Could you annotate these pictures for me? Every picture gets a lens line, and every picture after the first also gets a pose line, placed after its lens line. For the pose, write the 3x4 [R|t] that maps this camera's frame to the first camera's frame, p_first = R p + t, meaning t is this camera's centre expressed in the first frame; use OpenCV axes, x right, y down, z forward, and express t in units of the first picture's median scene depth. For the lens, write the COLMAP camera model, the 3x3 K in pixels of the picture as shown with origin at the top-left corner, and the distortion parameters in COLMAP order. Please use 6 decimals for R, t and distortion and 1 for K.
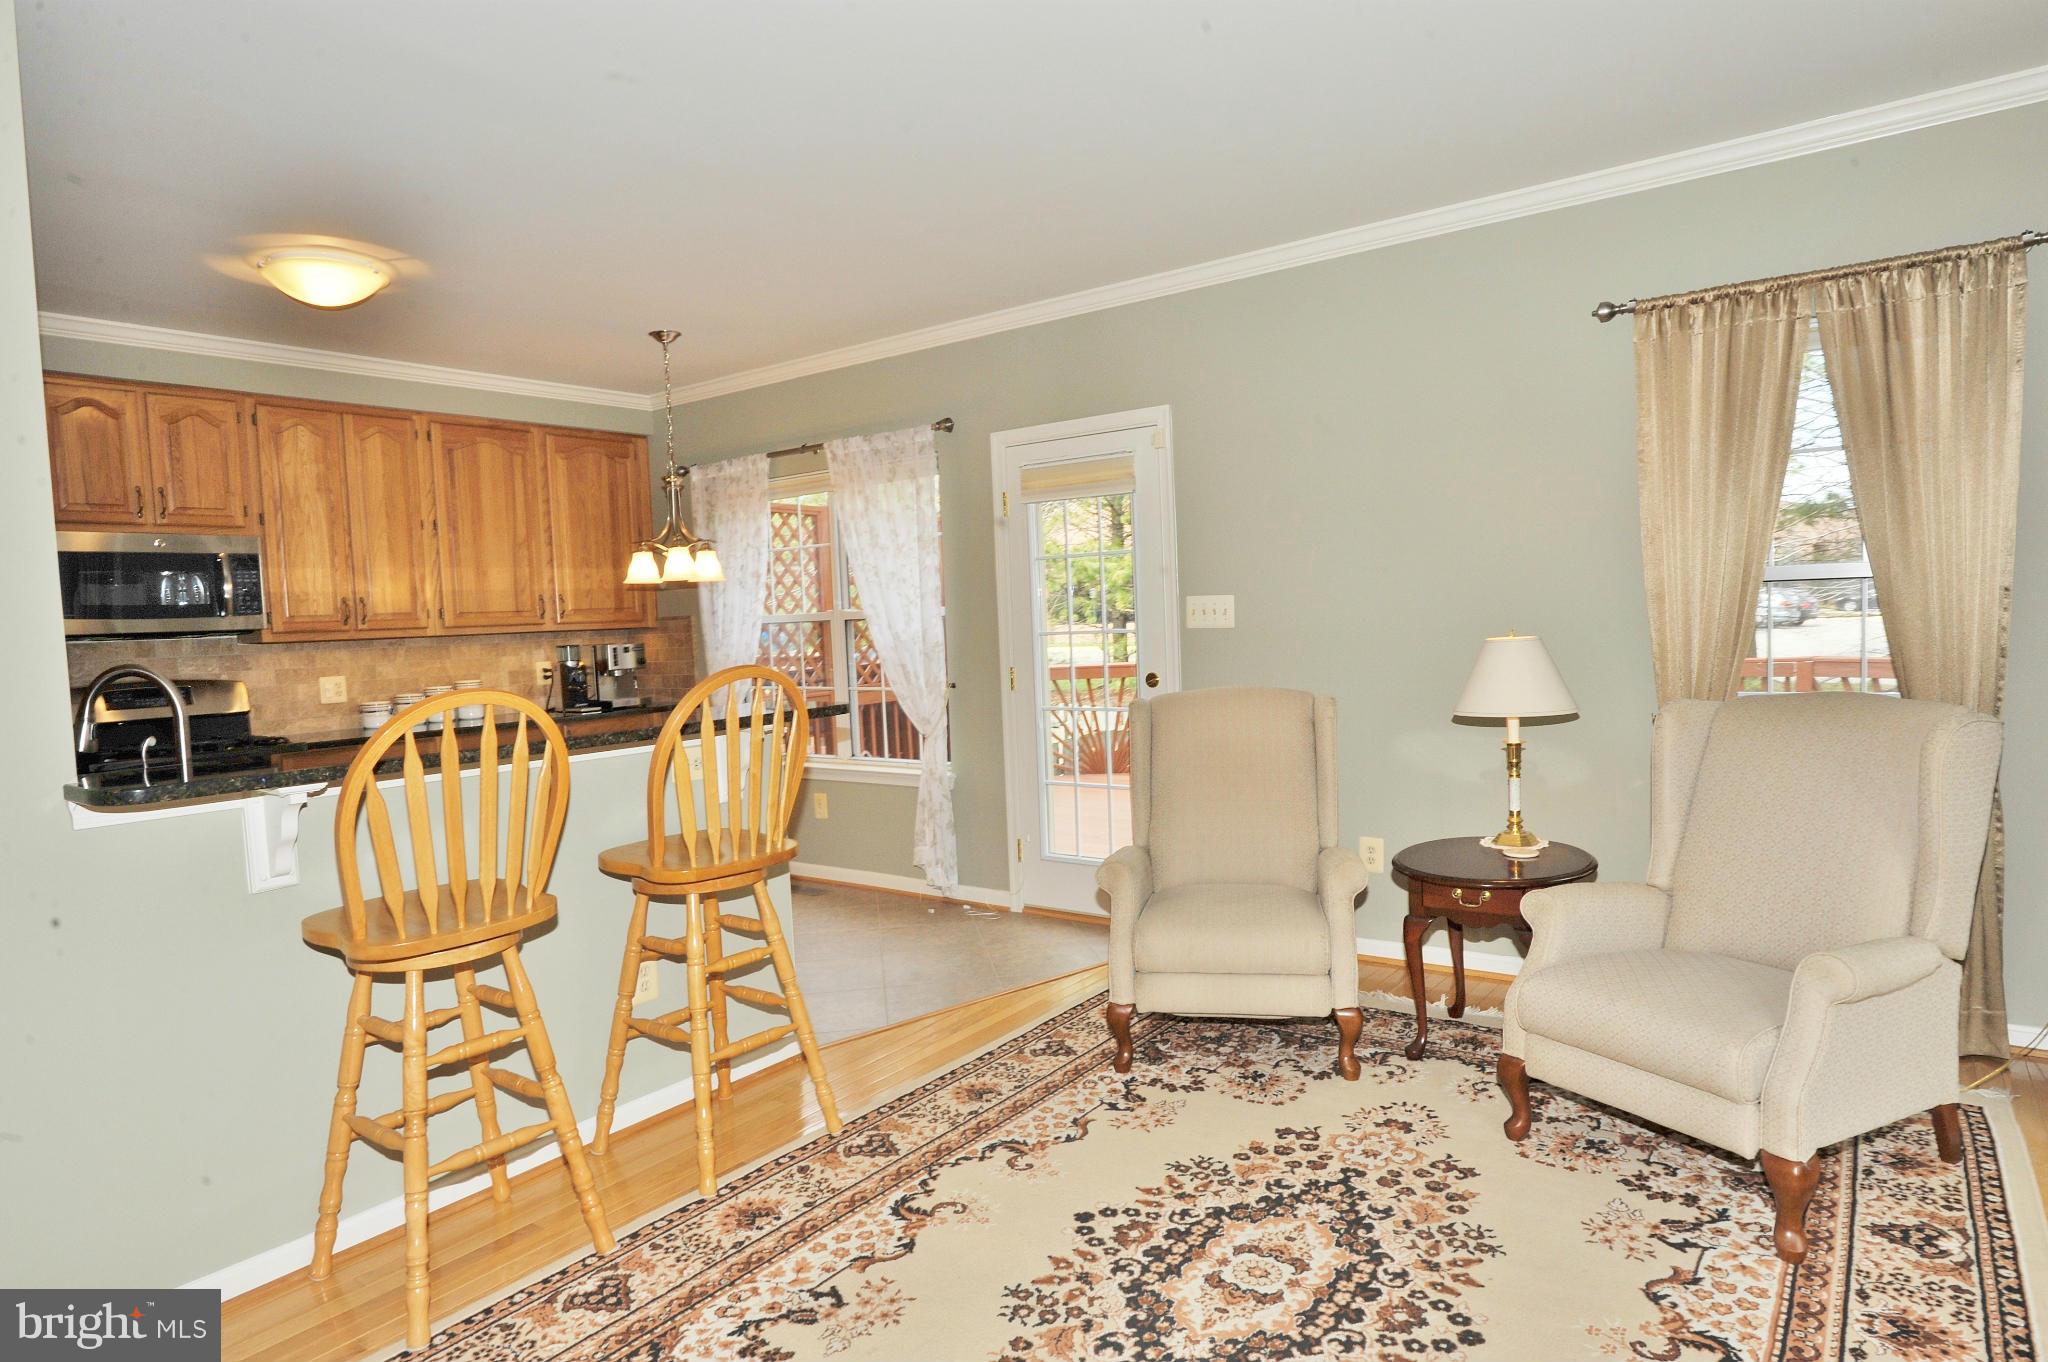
lens RADIAL K [[1170.9, 0, 1019.7], [0, 1170.9, 685.2], [0, 0, 1]] dist [-0.037522, 0.014666]
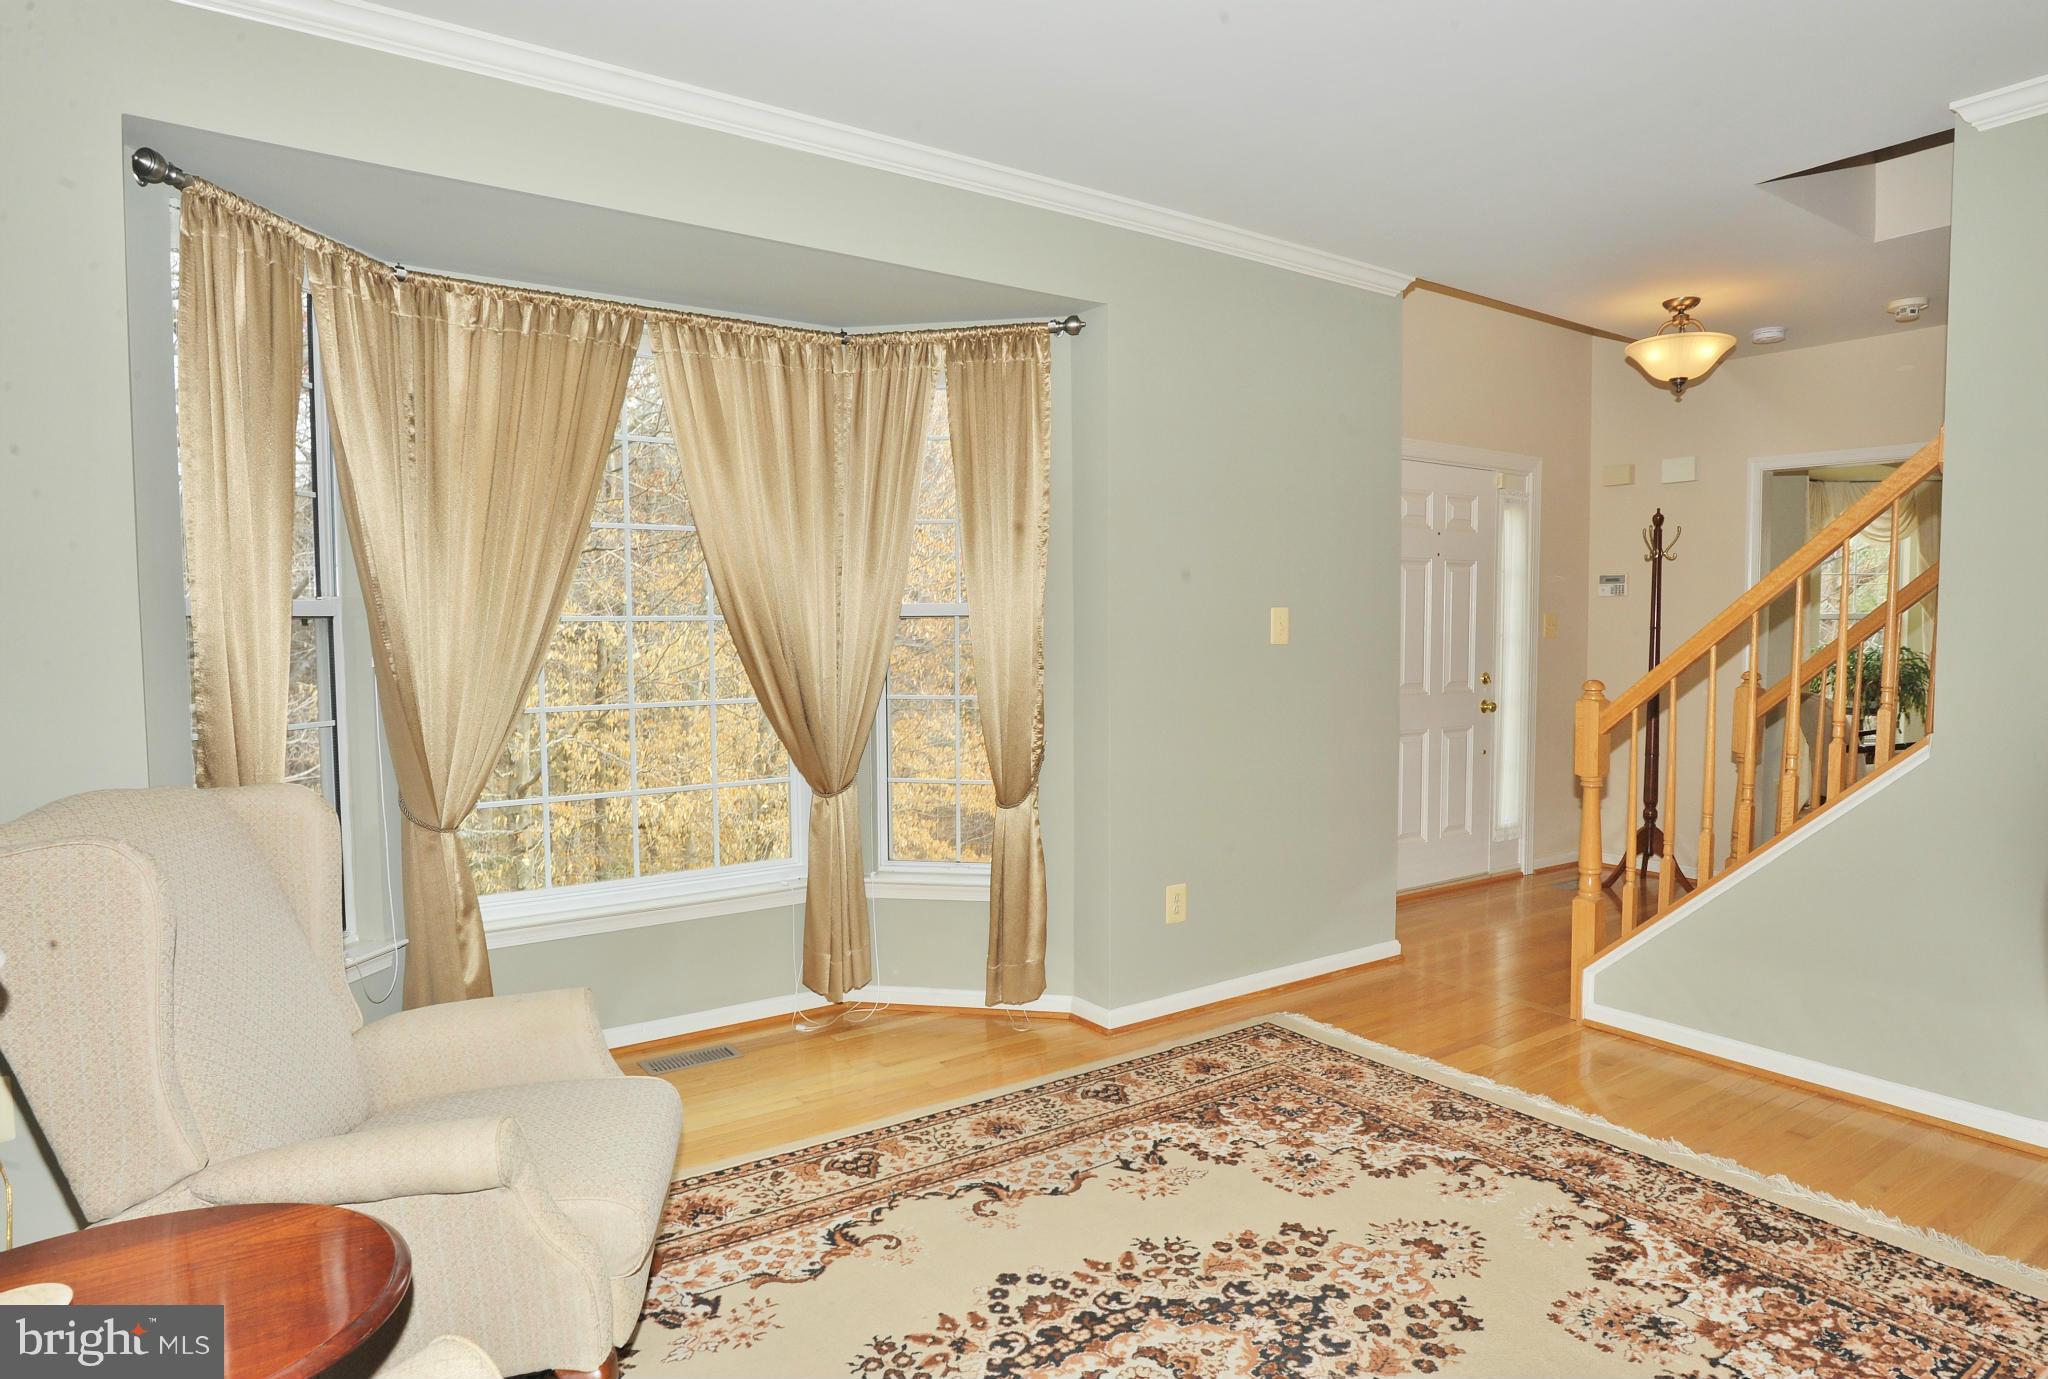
lens RADIAL K [[1200.4, 0, 1029.9], [0, 1200.4, 695.5], [0, 0, 1]] dist [-0.028642, 0.006895]
pose [[-0.949576, 0.026510, 0.312414, -0.006612], [0.060513, 0.993181, 0.099651, -0.075362], [-0.307642, 0.113531, -0.944705, 1.292444]]
